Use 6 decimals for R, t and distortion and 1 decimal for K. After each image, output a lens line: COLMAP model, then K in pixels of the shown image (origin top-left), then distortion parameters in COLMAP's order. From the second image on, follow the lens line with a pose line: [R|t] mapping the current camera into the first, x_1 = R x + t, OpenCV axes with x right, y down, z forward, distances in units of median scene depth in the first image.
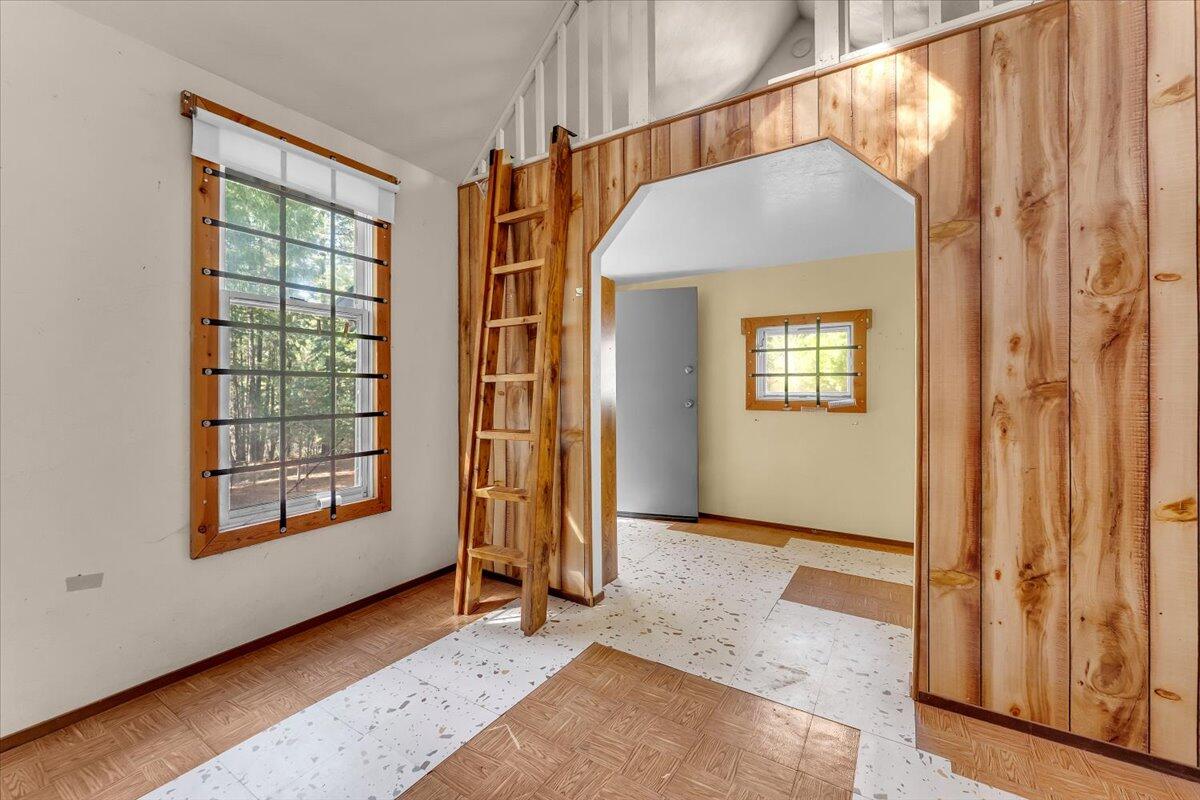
lens RADIAL K [[493.7, 0, 611.6], [0, 493.7, 387.8], [0, 0, 1]] dist [-0.001444, -0.000080]
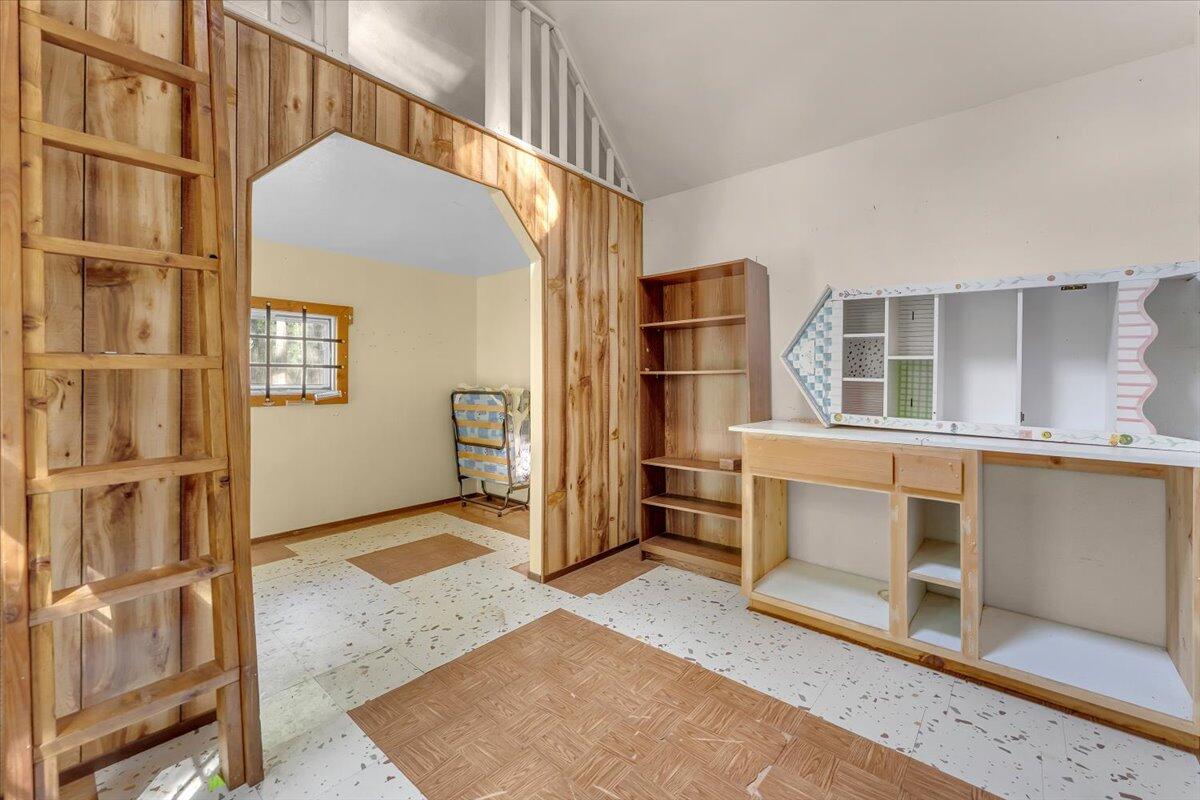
lens RADIAL K [[484.4, 0, 600.2], [0, 484.4, 374.1], [0, 0, 1]] dist [-0.000295, -0.000120]
pose [[0.163077, 0.011548, 0.986546, -0.641961], [-0.000153, 0.999932, -0.011680, -0.001049], [-0.986613, 0.001754, 0.163067, 0.435721]]
